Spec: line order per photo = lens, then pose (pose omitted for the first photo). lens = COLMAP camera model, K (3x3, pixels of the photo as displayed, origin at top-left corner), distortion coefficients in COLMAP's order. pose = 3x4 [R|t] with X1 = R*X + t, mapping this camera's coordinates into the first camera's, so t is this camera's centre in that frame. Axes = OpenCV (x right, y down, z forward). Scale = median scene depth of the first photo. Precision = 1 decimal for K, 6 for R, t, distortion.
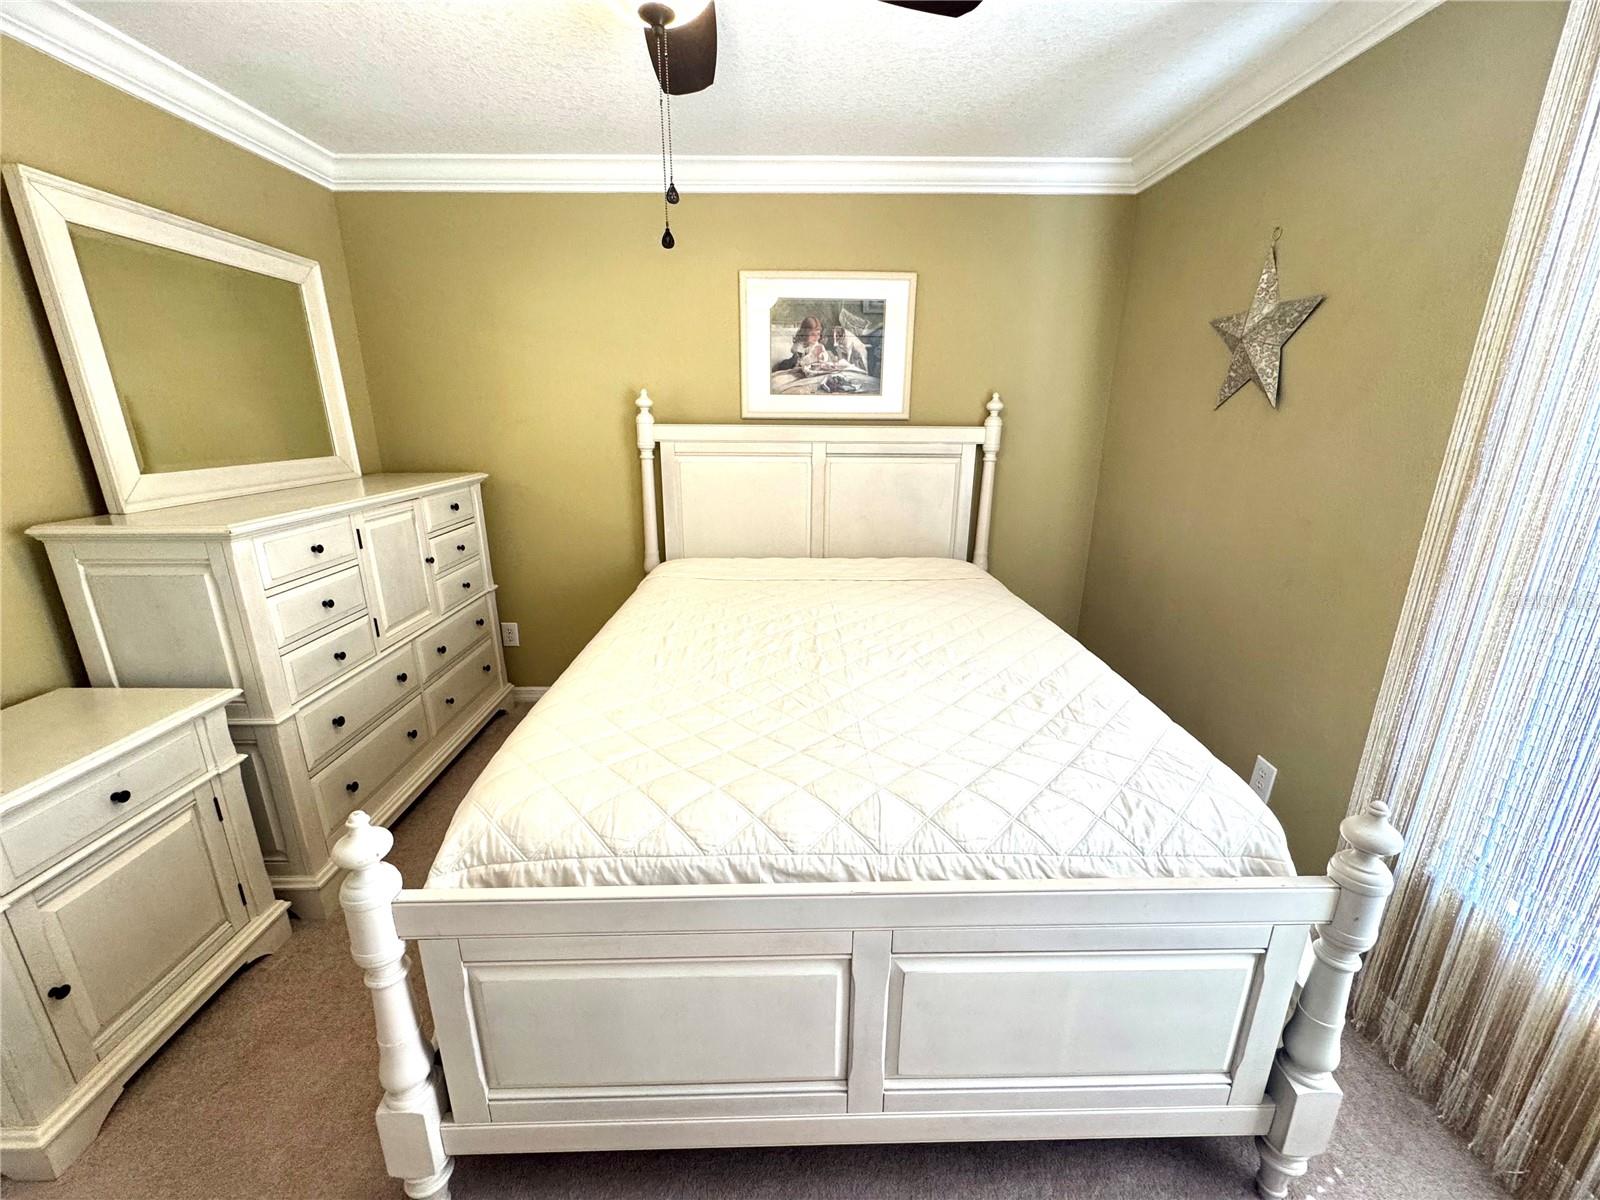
lens RADIAL K [[640.7, 0, 803.0], [0, 640.7, 600.2], [0, 0, 1]] dist [-0.000700, 0.000041]
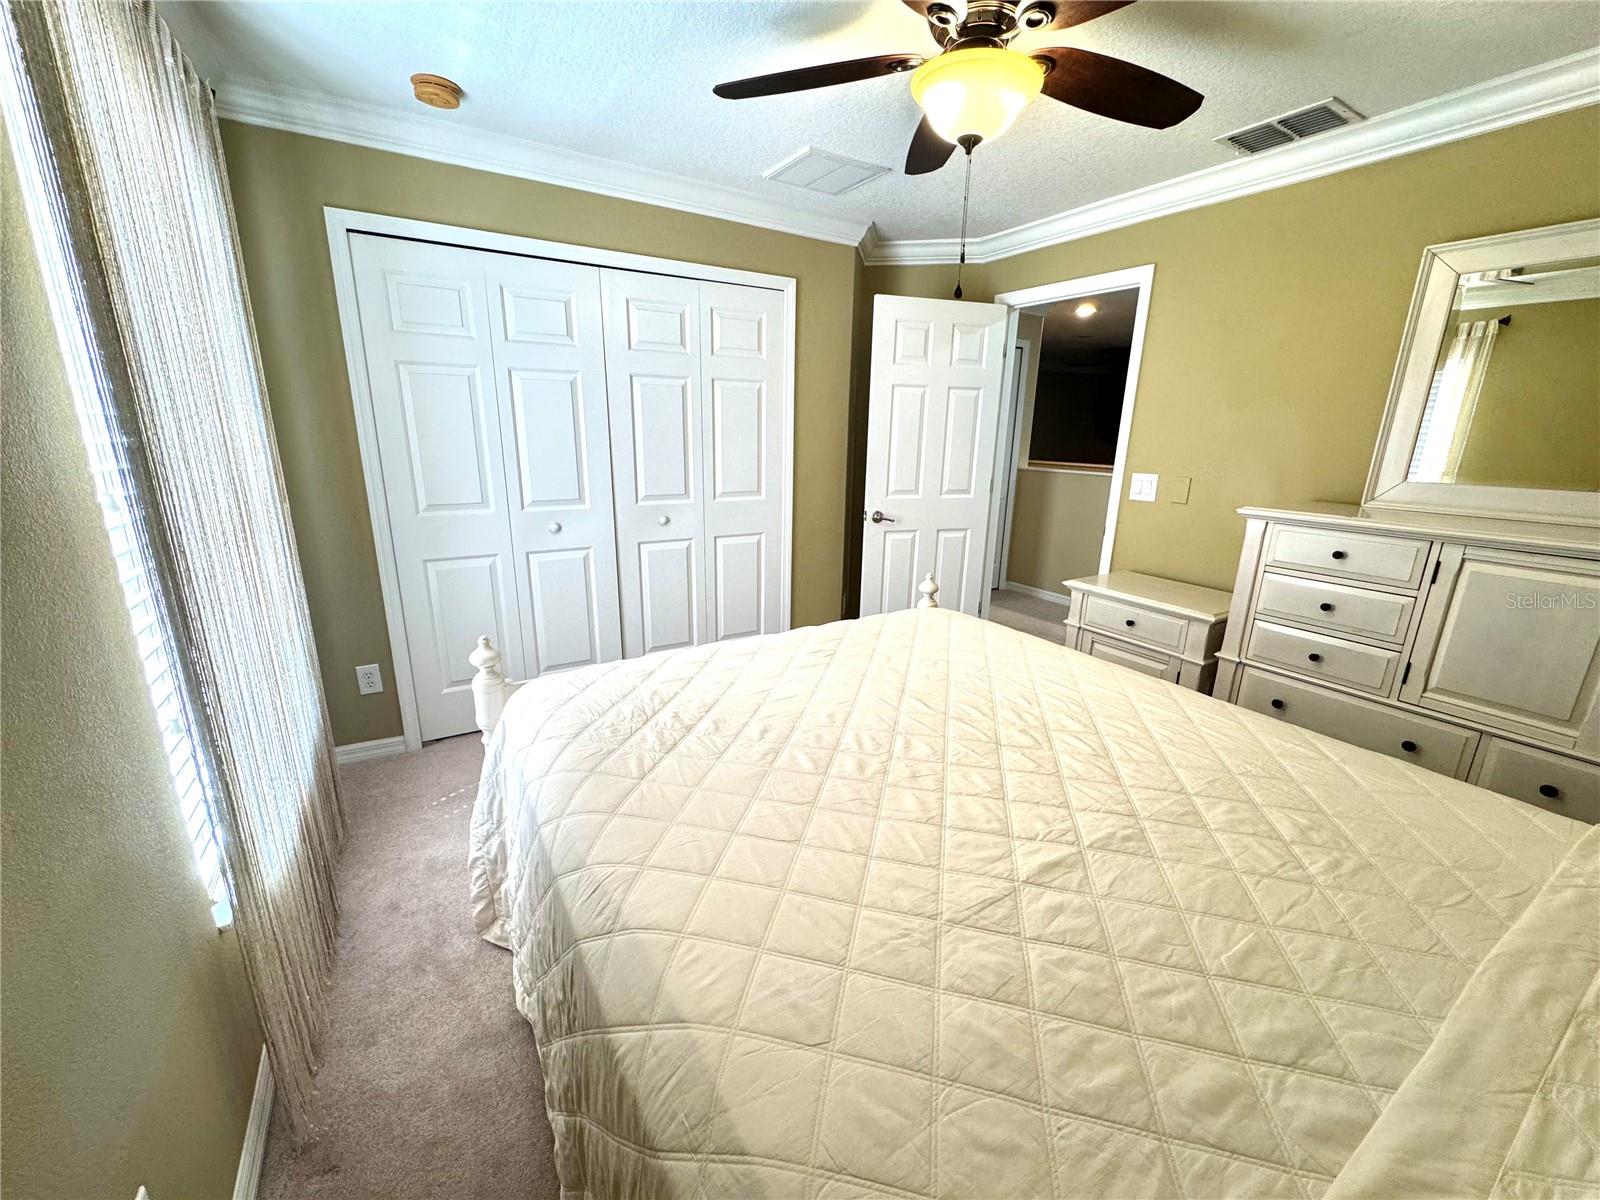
lens RADIAL K [[640.7, 0, 801.8], [0, 640.7, 596.8], [0, 0, 1]] dist [-0.000700, 0.000041]
pose [[-0.860130, 0.113300, -0.497333, 0.405776], [-0.162248, 0.863605, 0.477349, -0.287688], [0.483583, 0.491274, -0.724429, 1.035339]]
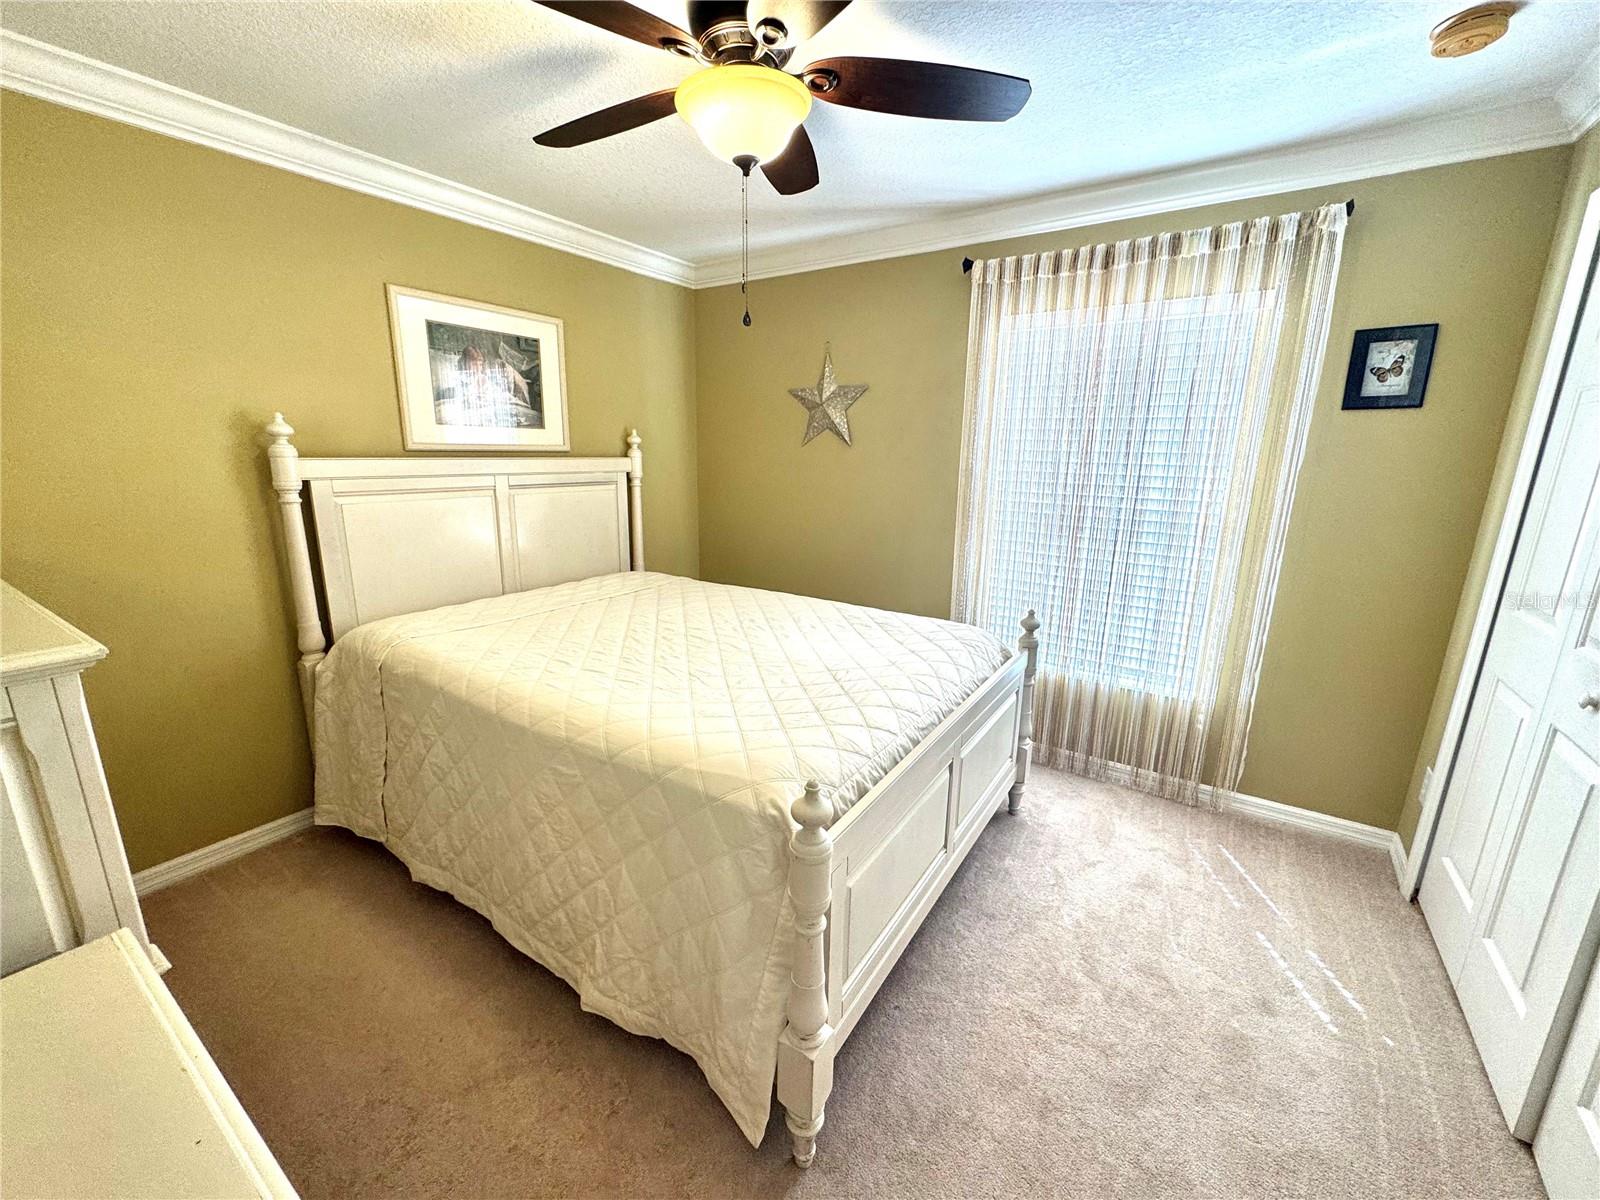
lens RADIAL K [[640.7, 0, 805.9], [0, 640.7, 598.2], [0, 0, 1]] dist [-0.000700, 0.000041]
pose [[0.561470, -0.185805, 0.806367, -0.629441], [0.222772, 0.972429, 0.068954, -0.033176], [-0.796947, 0.140920, 0.587382, 0.102248]]
